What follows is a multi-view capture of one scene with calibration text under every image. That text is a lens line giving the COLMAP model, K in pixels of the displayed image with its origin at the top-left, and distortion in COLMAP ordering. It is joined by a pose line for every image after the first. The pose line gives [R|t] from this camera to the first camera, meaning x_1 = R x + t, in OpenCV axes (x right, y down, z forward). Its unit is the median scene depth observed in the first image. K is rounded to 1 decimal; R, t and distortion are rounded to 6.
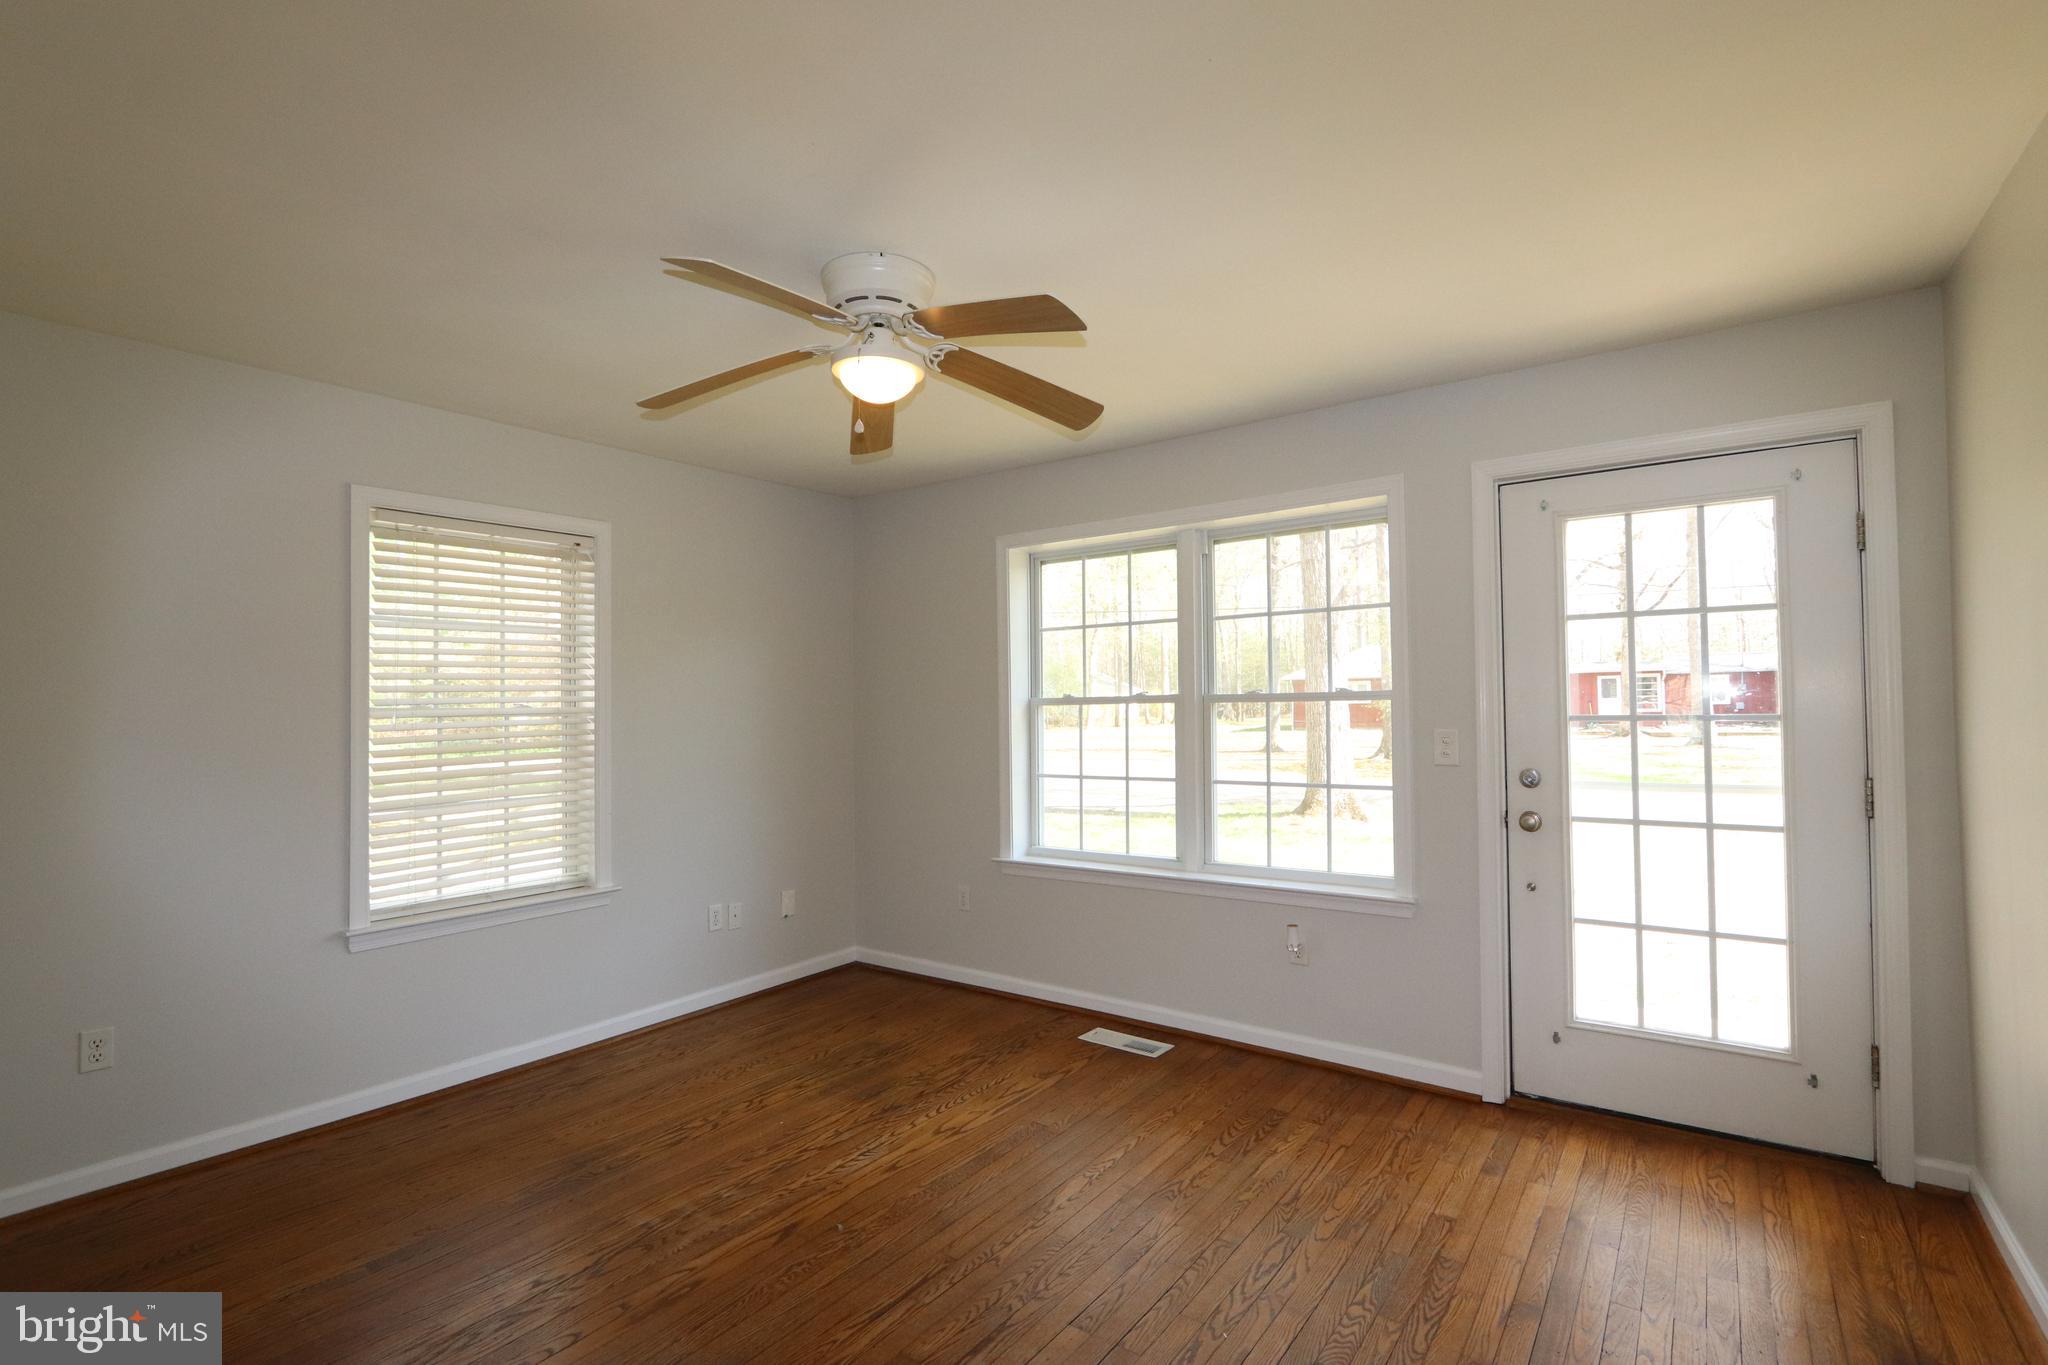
lens RADIAL K [[950.6, 0, 1018.9], [0, 950.6, 684.7], [0, 0, 1]] dist [-0.014450, 0.000812]
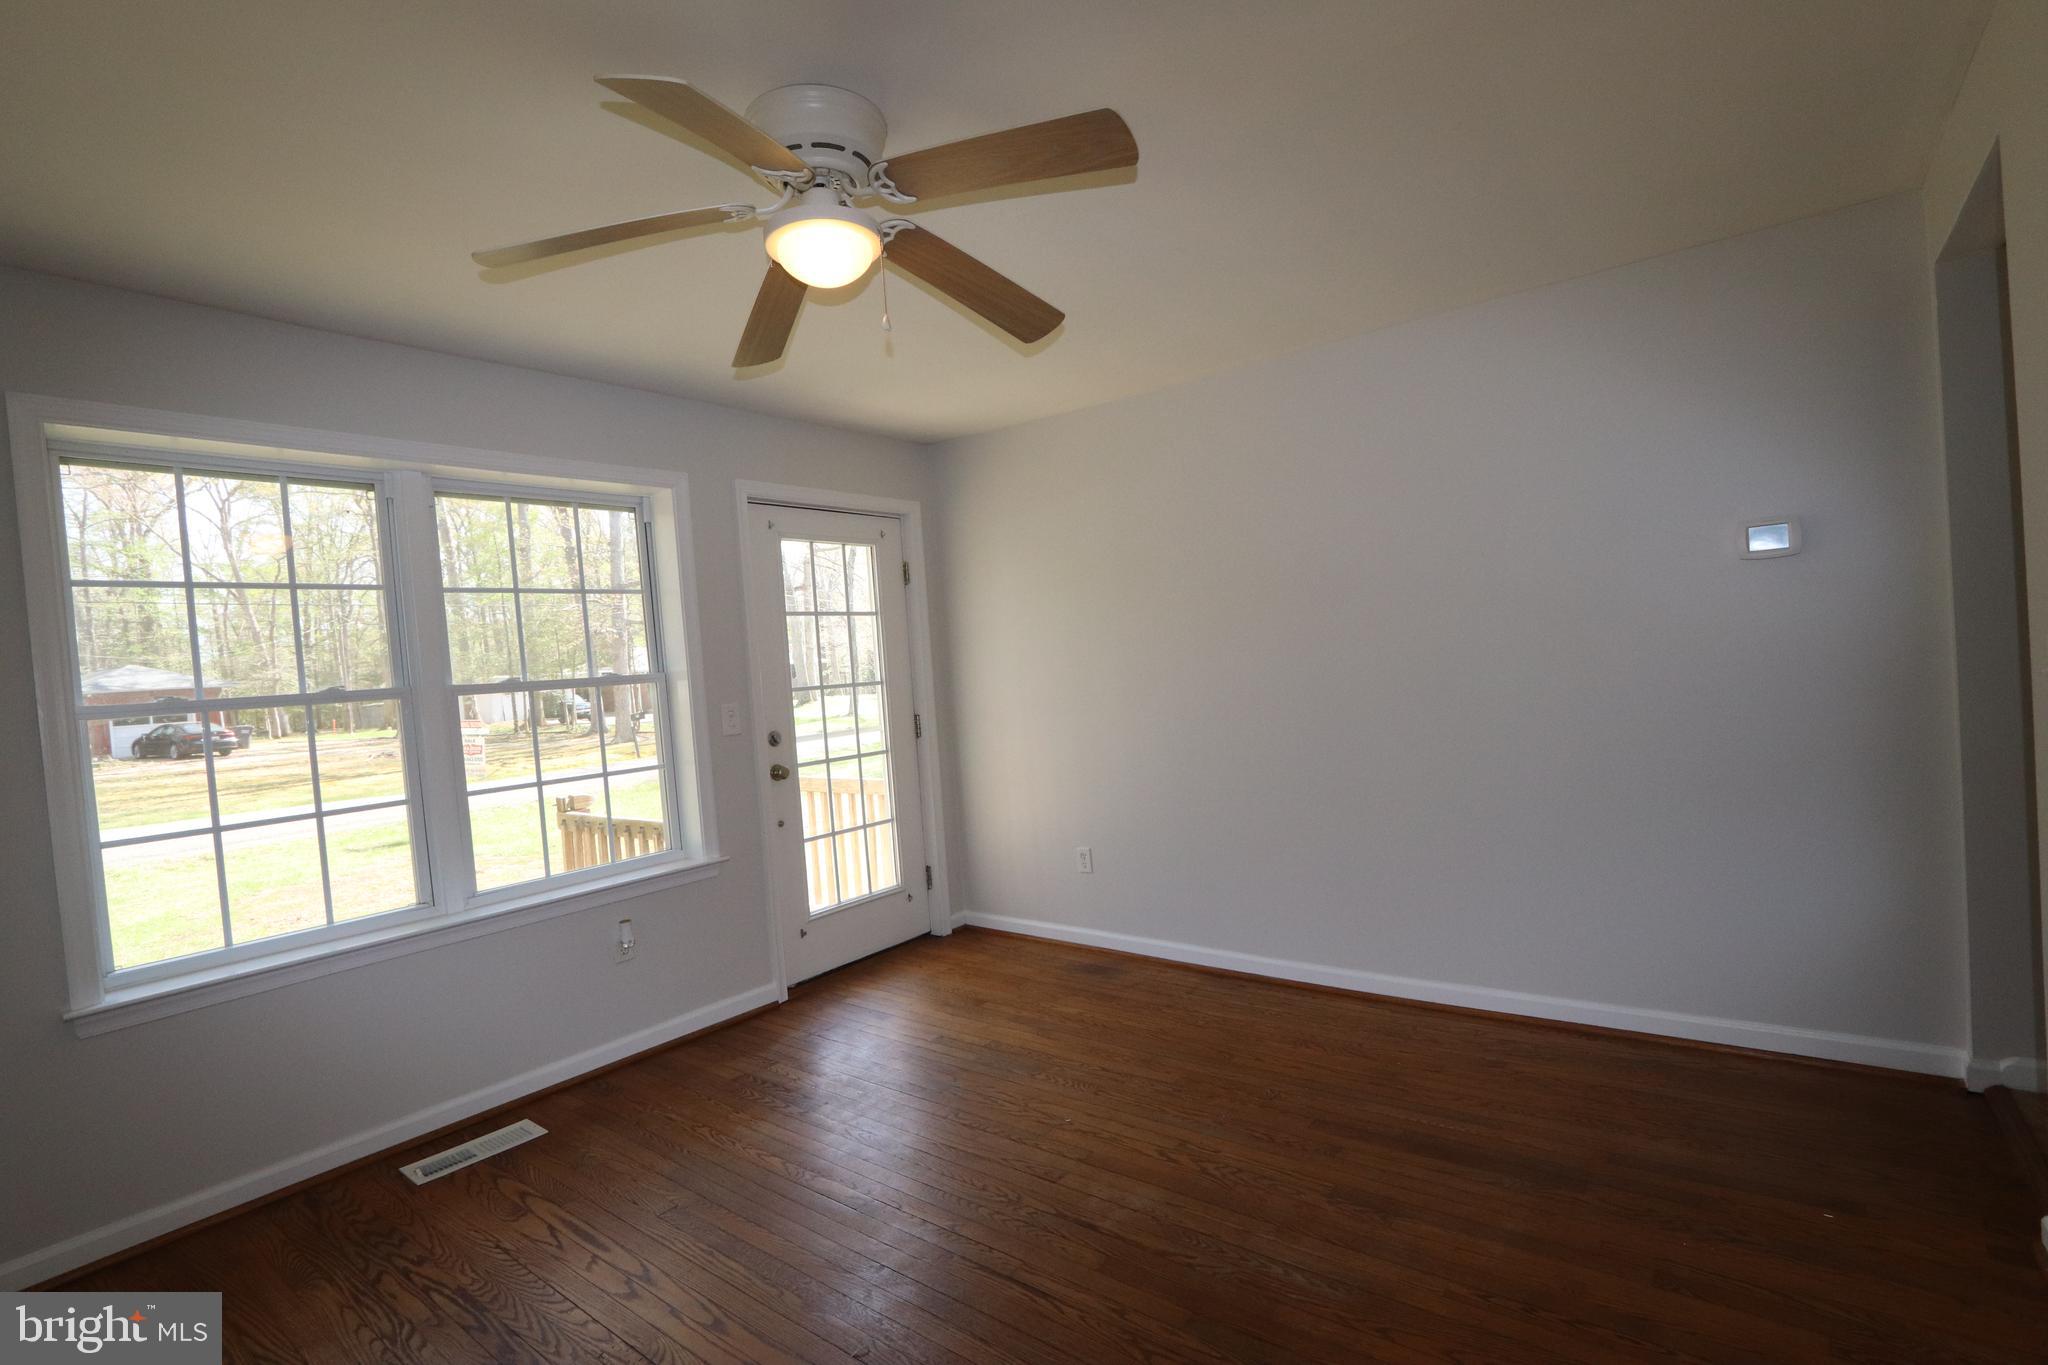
lens RADIAL K [[950.6, 0, 1018.9], [0, 950.6, 684.7], [0, 0, 1]] dist [-0.014450, 0.000812]
pose [[0.024364, -0.011410, 0.999638, -0.717200], [0.046139, 0.998882, 0.010277, 0.028832], [-0.998638, 0.045872, 0.024863, 0.633918]]
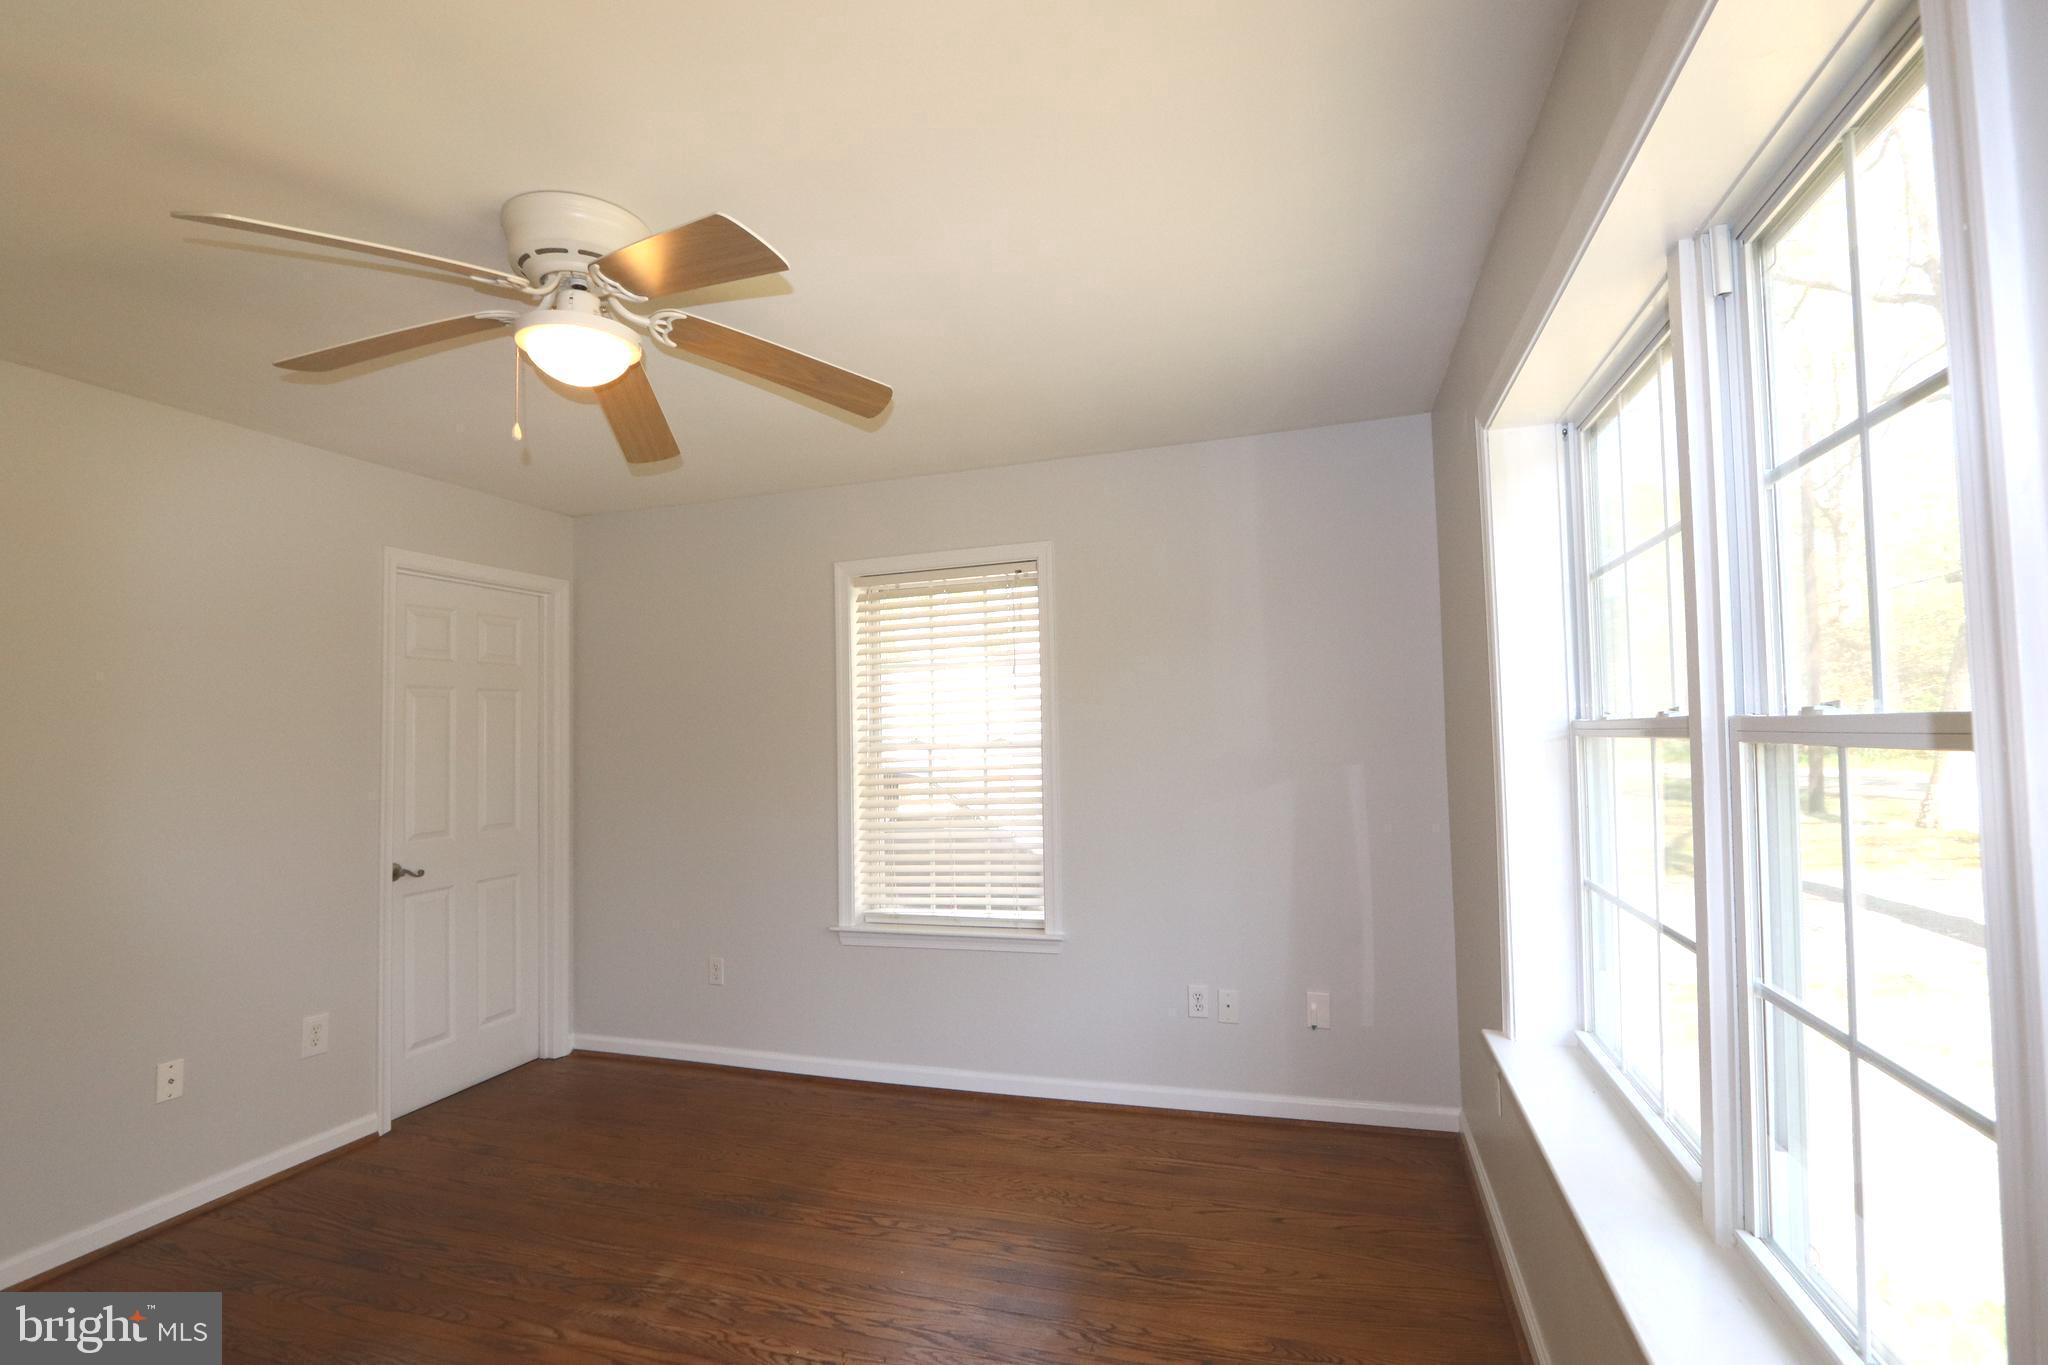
lens RADIAL K [[942.6, 0, 1022.2], [0, 942.6, 688.8], [0, 0, 1]] dist [-0.018018, 0.000813]
pose [[0.313676, -0.045432, -0.948443, 0.524811], [0.047316, 0.998362, -0.032175, 0.003068], [0.948351, -0.034784, 0.315311, 0.826509]]
